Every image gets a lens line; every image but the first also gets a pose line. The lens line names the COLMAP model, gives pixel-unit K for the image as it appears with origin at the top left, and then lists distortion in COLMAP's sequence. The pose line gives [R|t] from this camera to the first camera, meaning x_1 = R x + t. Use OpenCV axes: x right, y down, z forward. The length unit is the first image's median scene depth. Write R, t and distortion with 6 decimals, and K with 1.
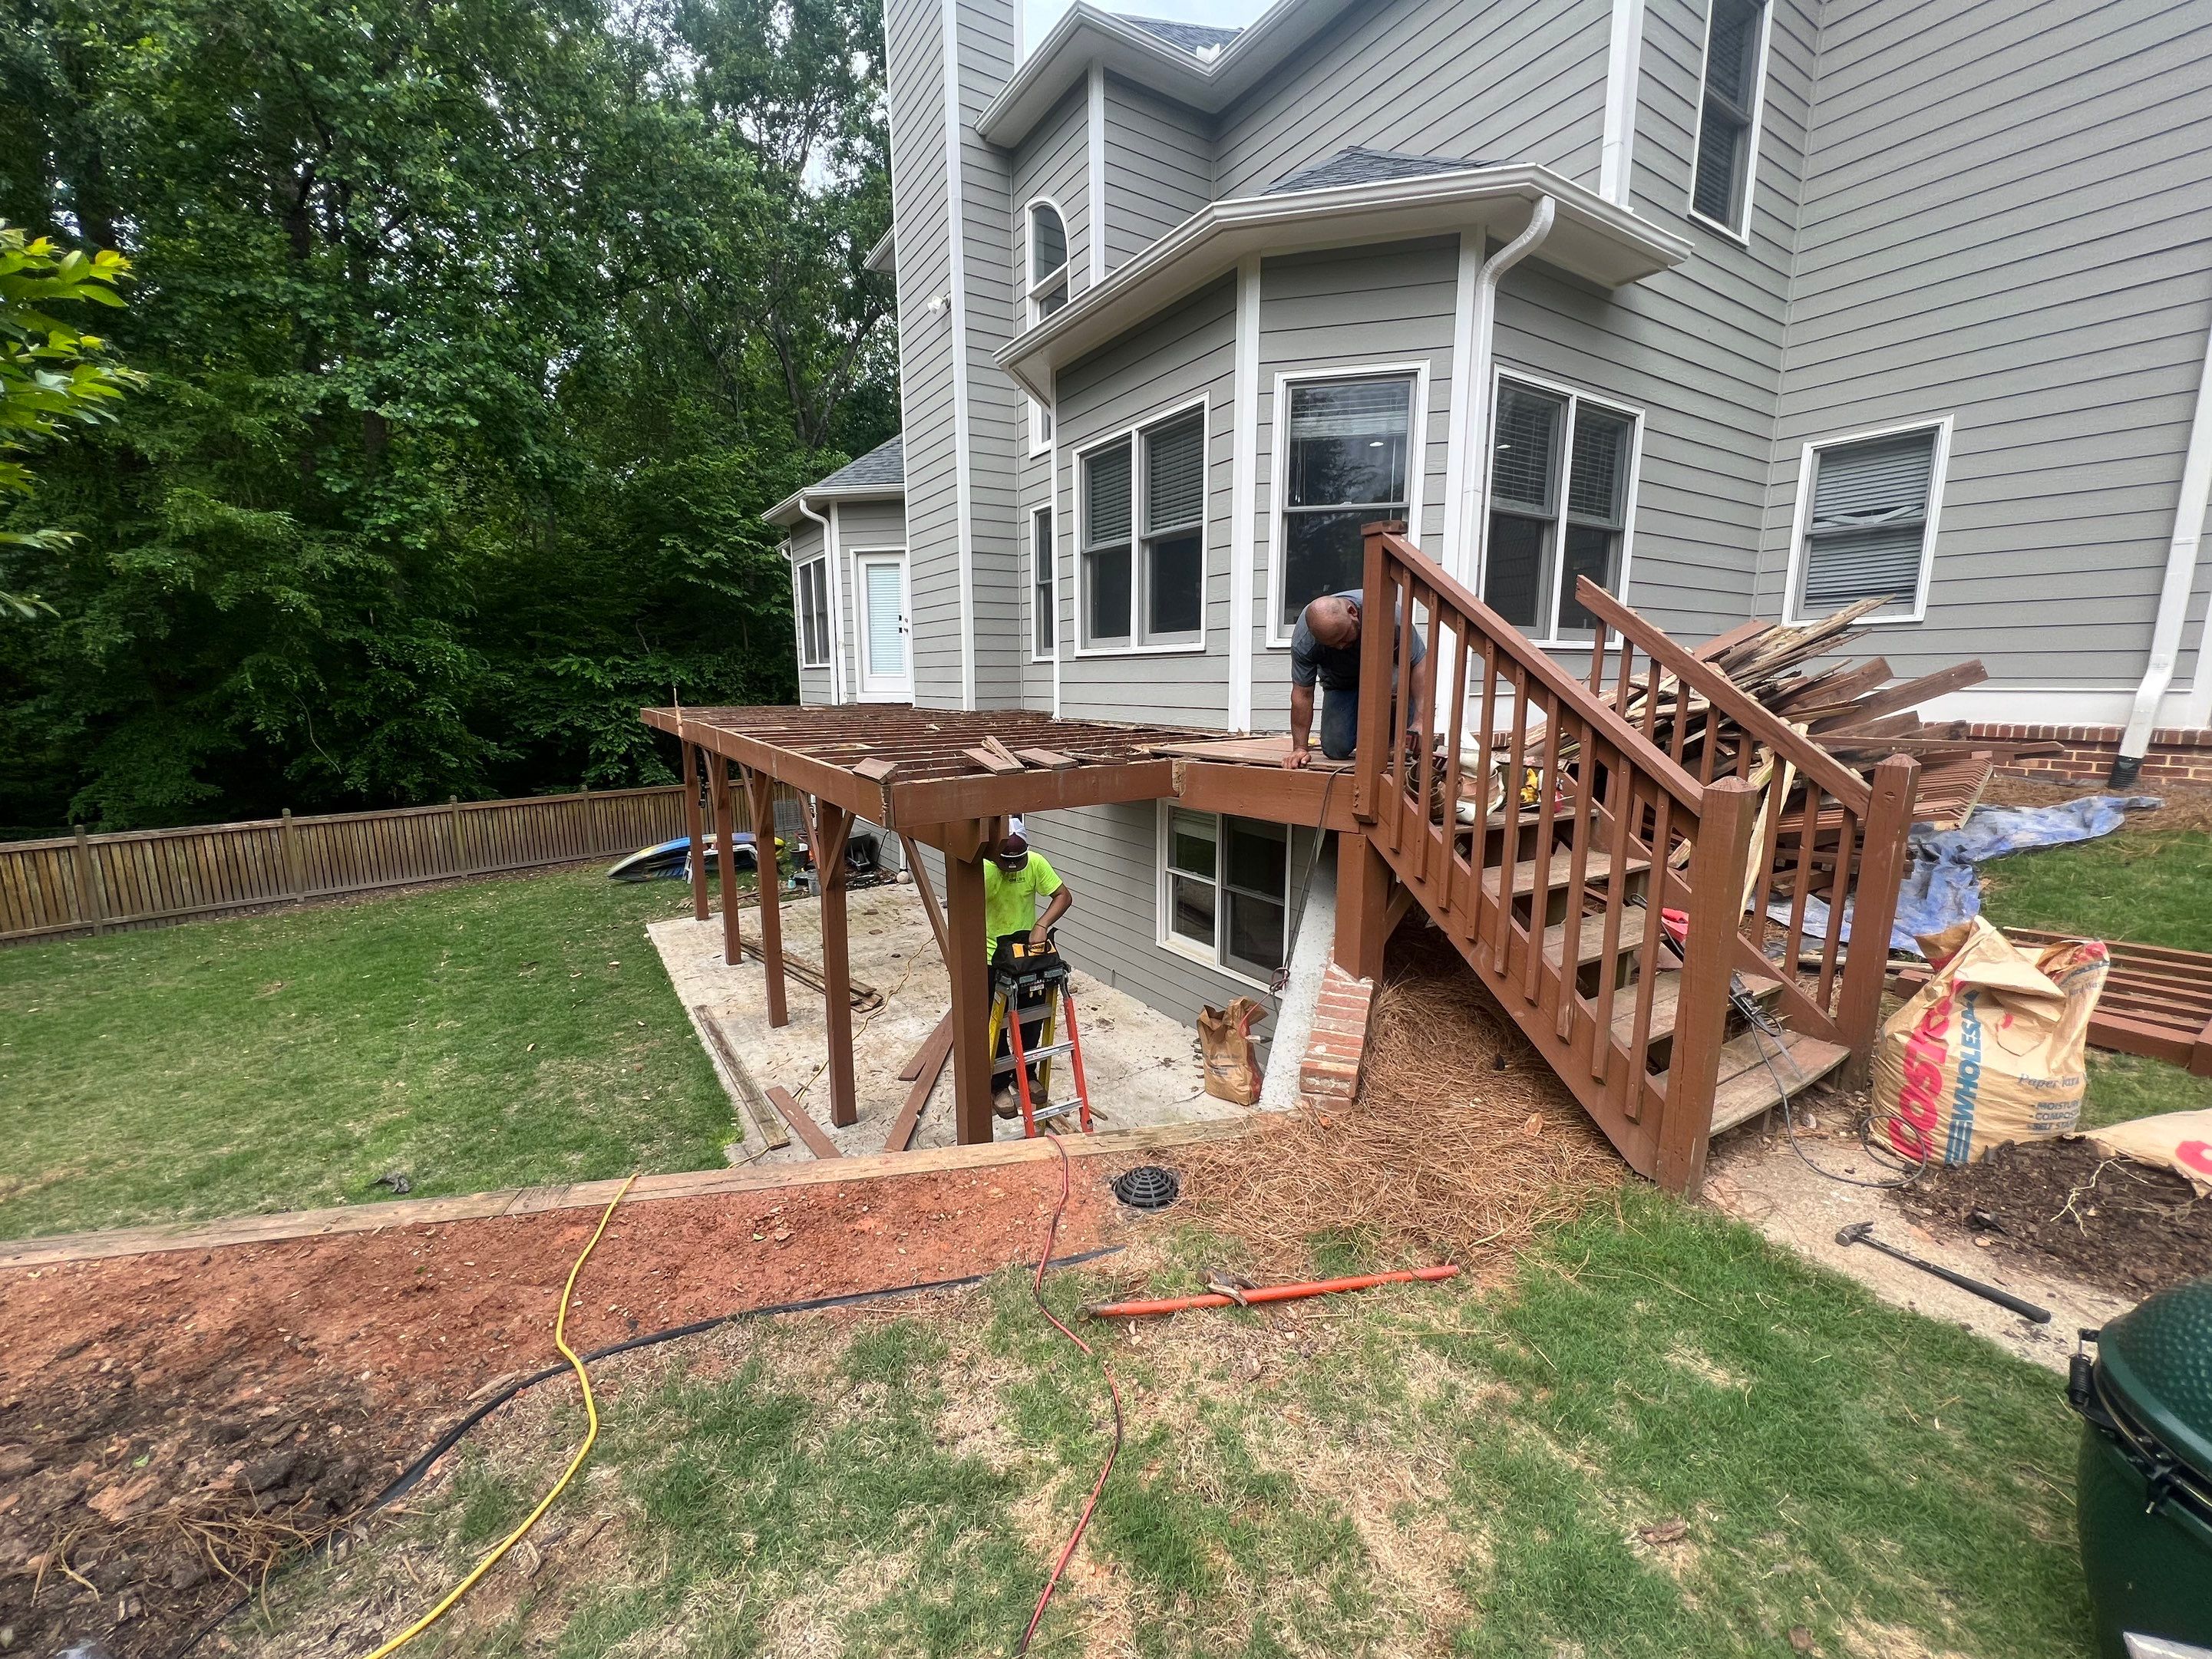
lens RADIAL K [[890.3, 0, 1104.0], [0, 890.3, 829.2], [0, 0, 1]] dist [-0.001281, 0.000944]
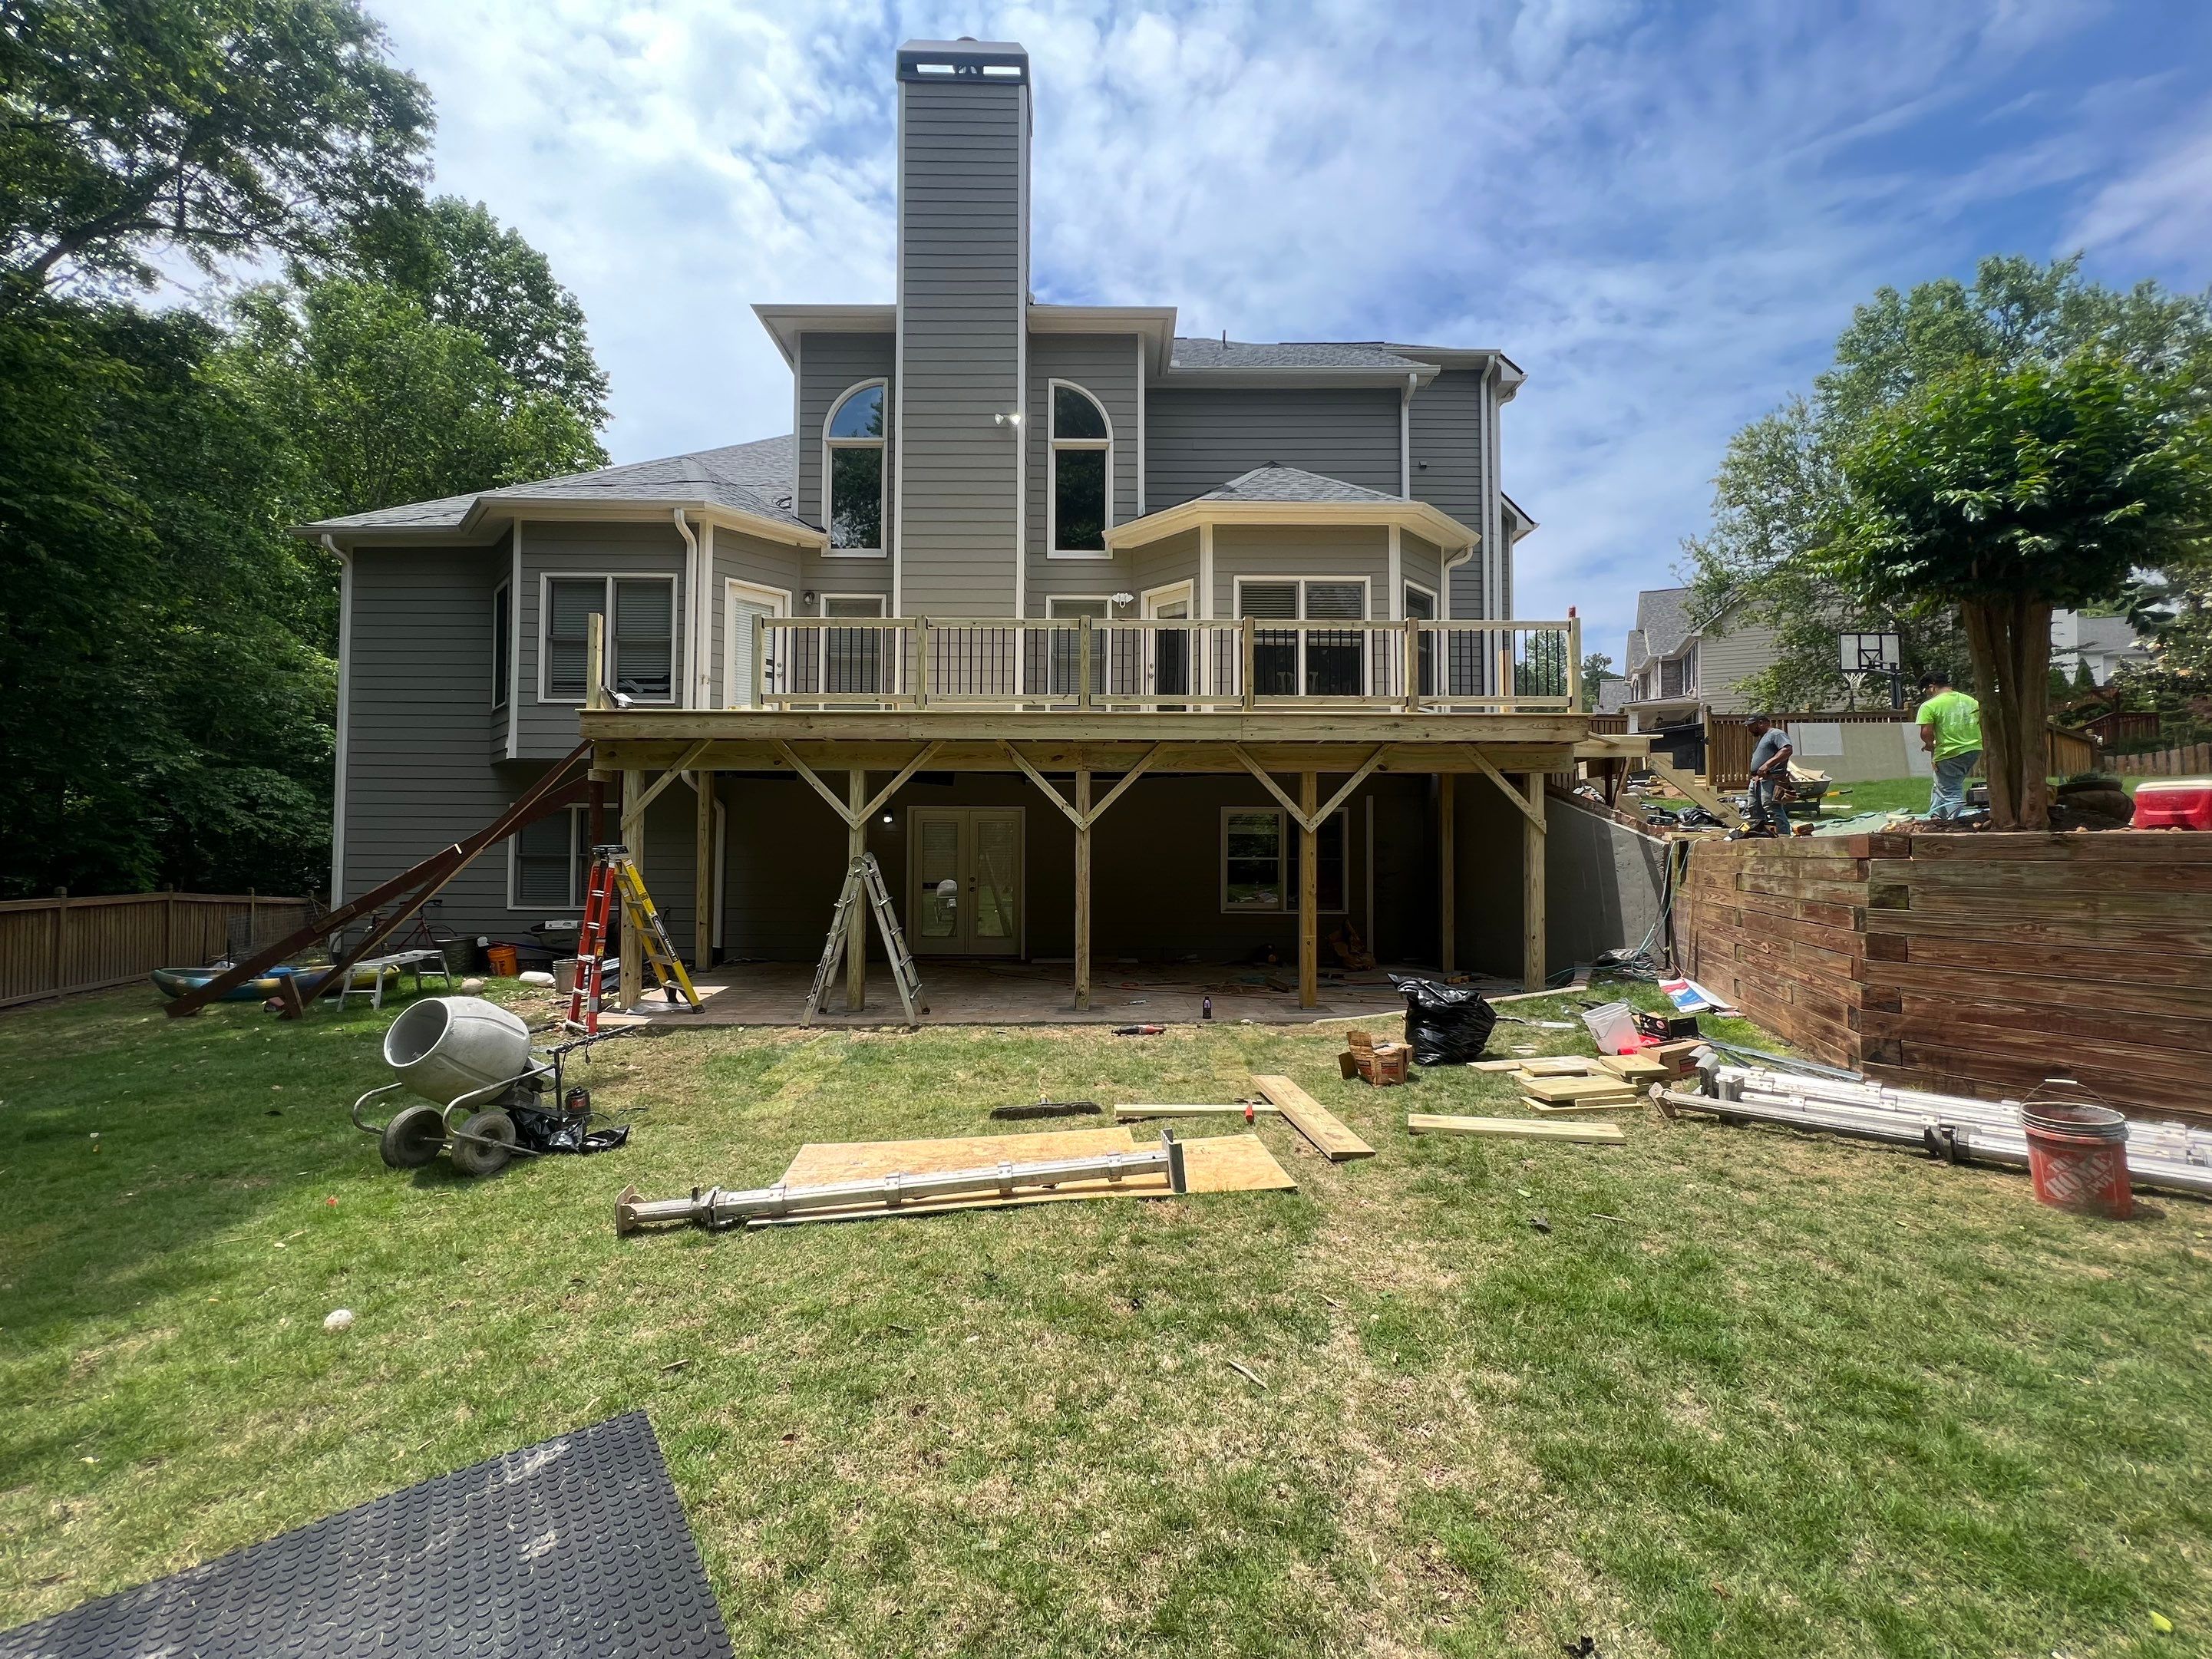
lens RADIAL K [[890.3, 0, 1098.4], [0, 890.3, 832.3], [0, 0, 1]] dist [-0.001281, 0.000944]
pose [[0.540740, 0.031404, 0.840604, -1.533247], [0.132397, 0.983670, -0.121917, 0.174176], [-0.830706, 0.177218, 0.527752, 0.494085]]
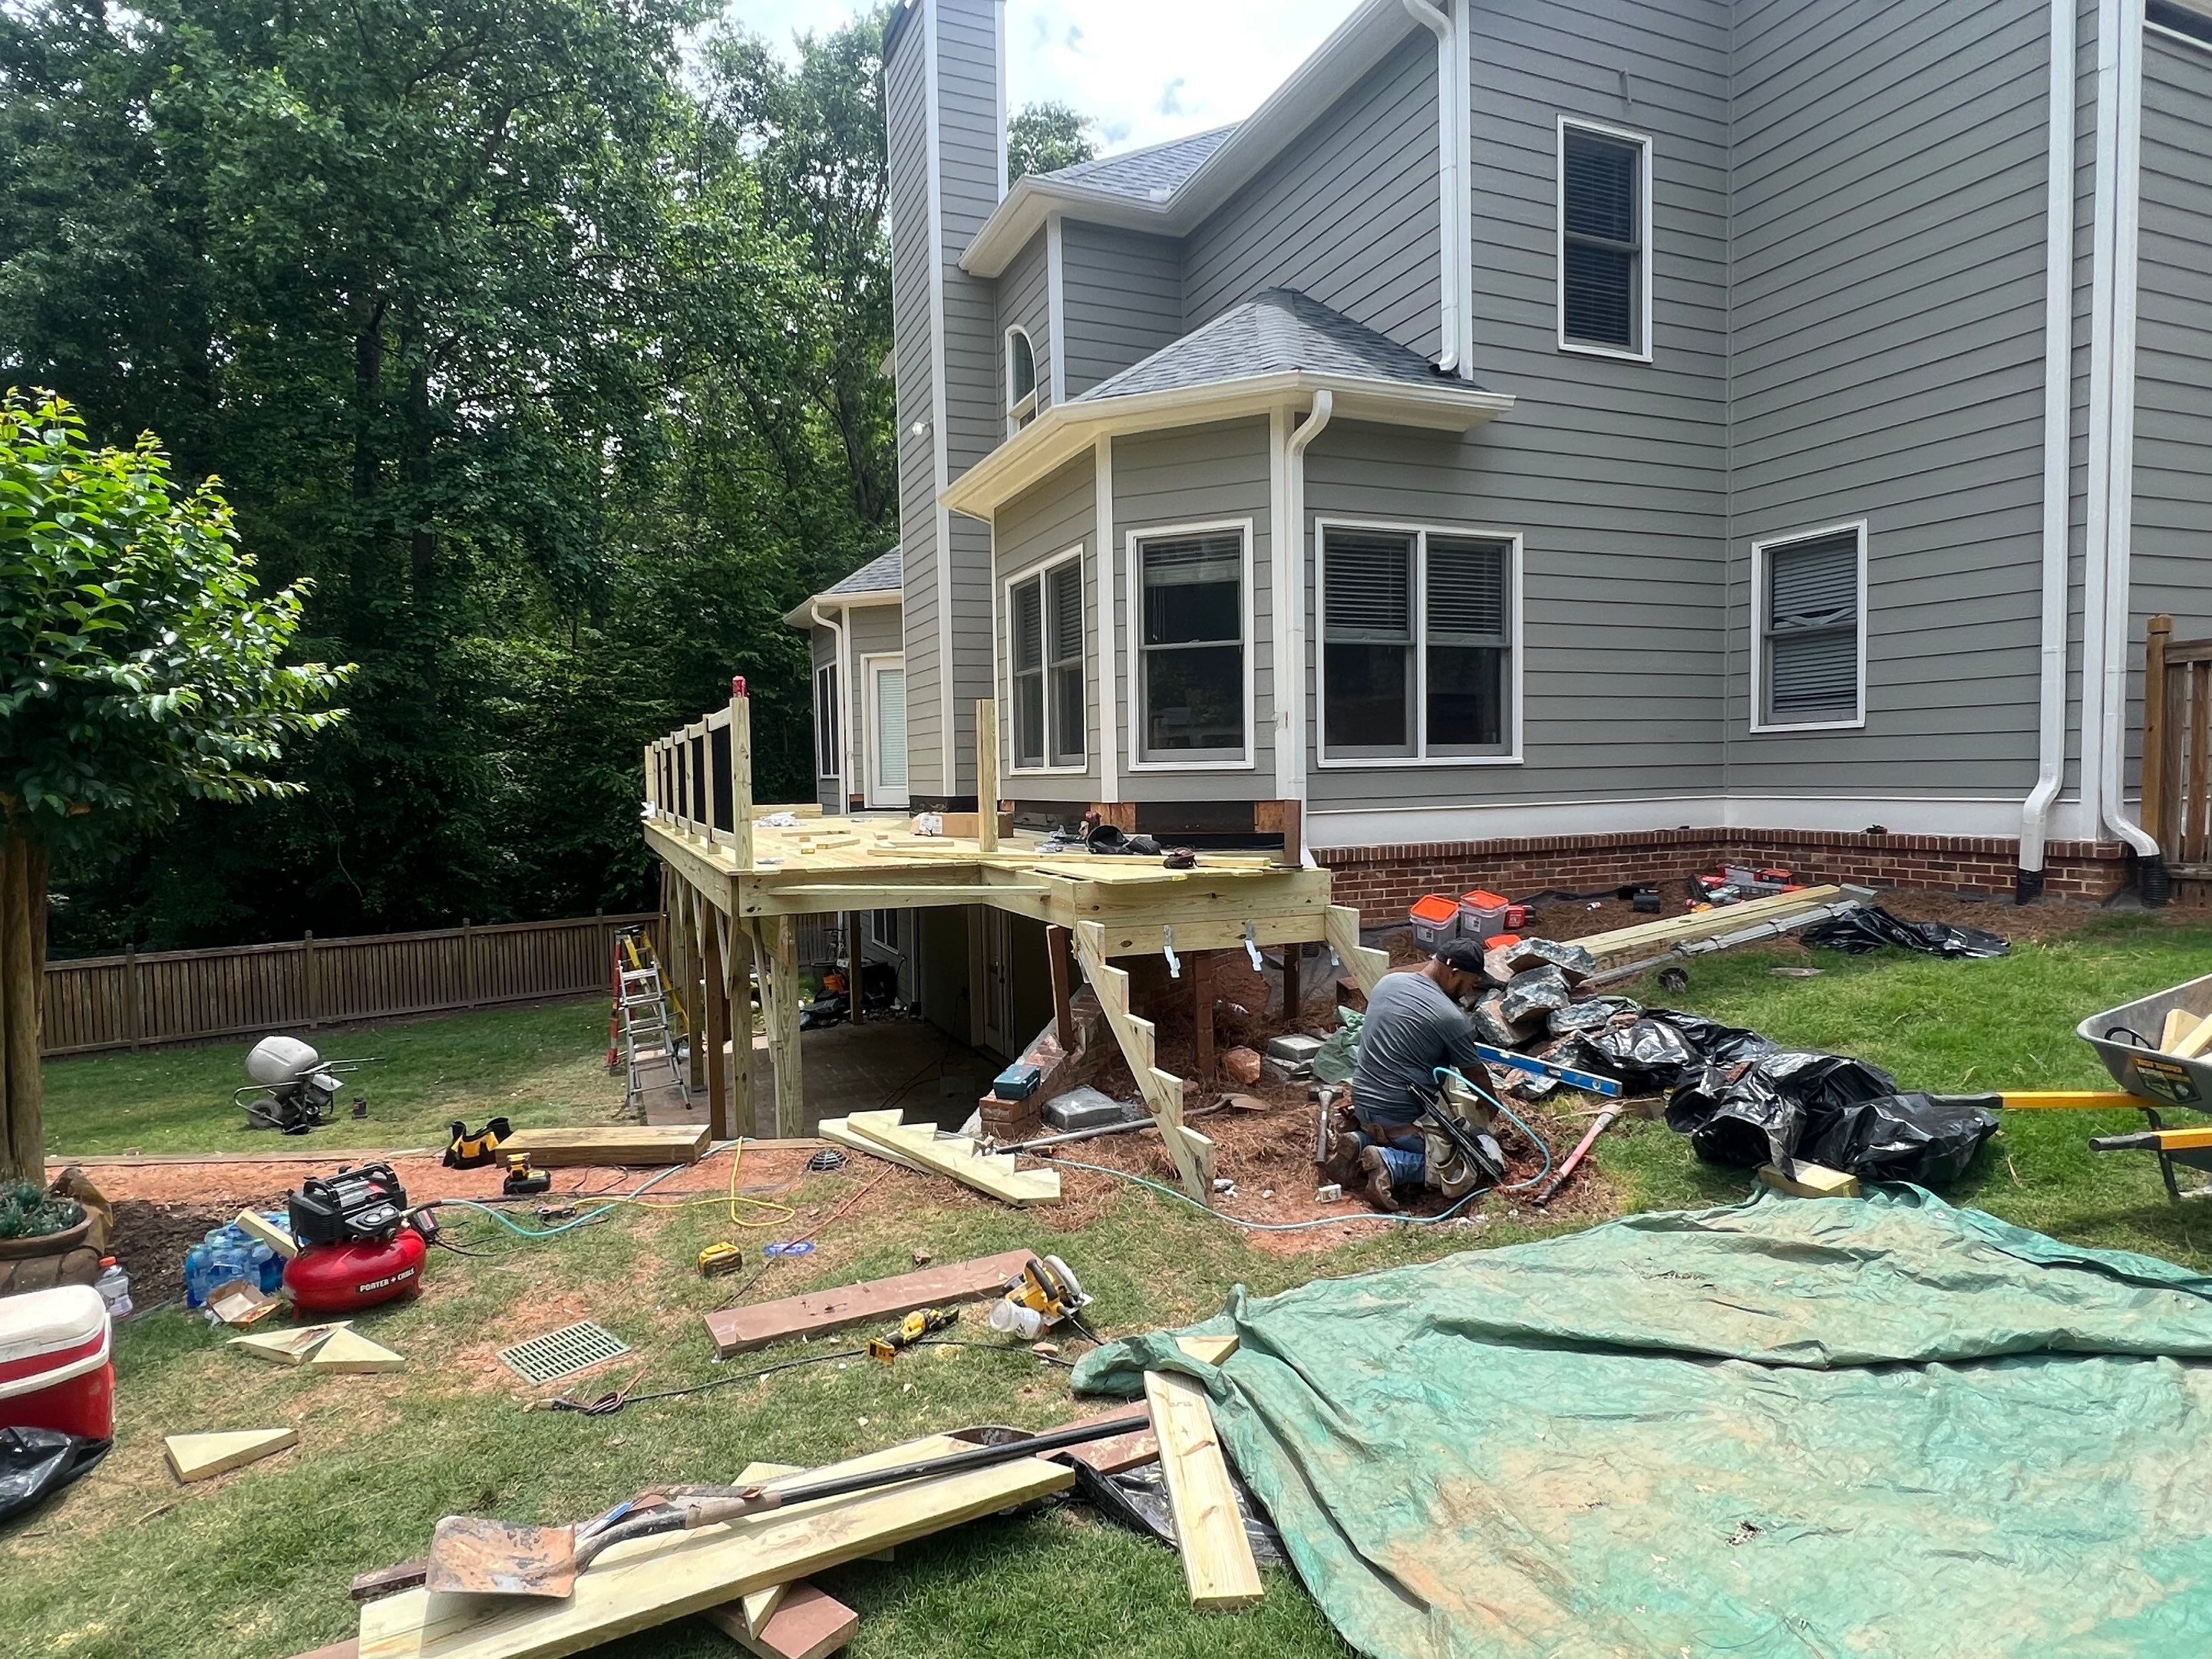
lens RADIAL K [[1234.2, 0, 1101.3], [0, 1234.2, 838.6], [0, 0, 1]] dist [-0.000974, 0.000923]
pose [[0.985941, -0.006967, -0.166946, 0.340216], [-0.011972, 0.993617, -0.112173, 0.039162], [0.166662, 0.112595, 0.979564, -0.397581]]
